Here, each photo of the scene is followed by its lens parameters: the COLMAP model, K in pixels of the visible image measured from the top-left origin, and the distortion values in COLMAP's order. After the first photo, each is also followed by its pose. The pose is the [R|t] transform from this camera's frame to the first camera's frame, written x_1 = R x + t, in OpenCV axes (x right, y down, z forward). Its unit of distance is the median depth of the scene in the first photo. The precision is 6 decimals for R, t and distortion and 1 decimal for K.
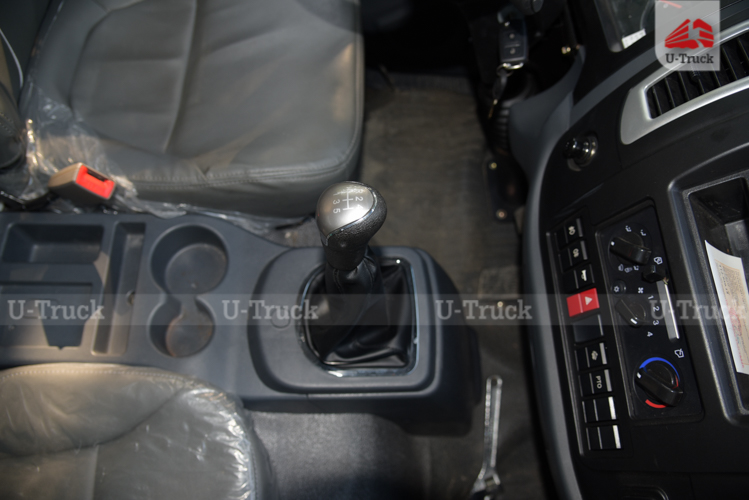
lens RADIAL K [[511.3, 0, 370.6], [0, 511.3, 251.6], [0, 0, 1]] dist [-0.112155, 0.049572]
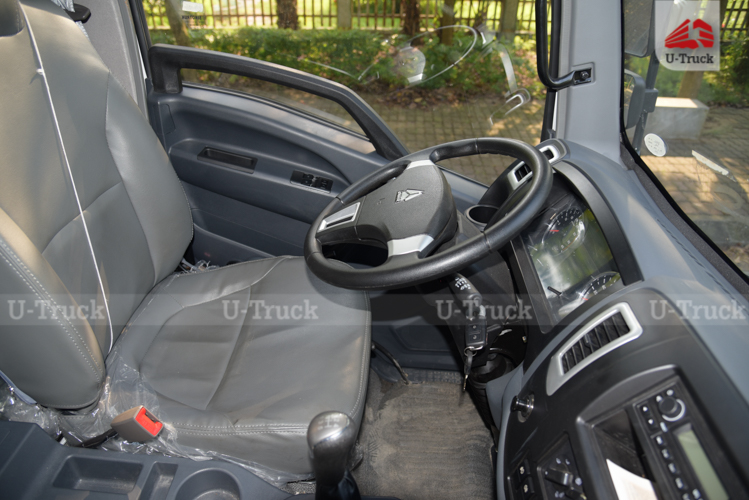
lens RADIAL K [[511.3, 0, 378.2], [0, 511.3, 250.2], [0, 0, 1]] dist [-0.112155, 0.049572]
pose [[0.997920, 0.002635, -0.064414, 0.110116], [-0.038623, 0.824443, -0.564626, 0.177969], [0.051618, 0.565939, 0.822829, -0.255413]]
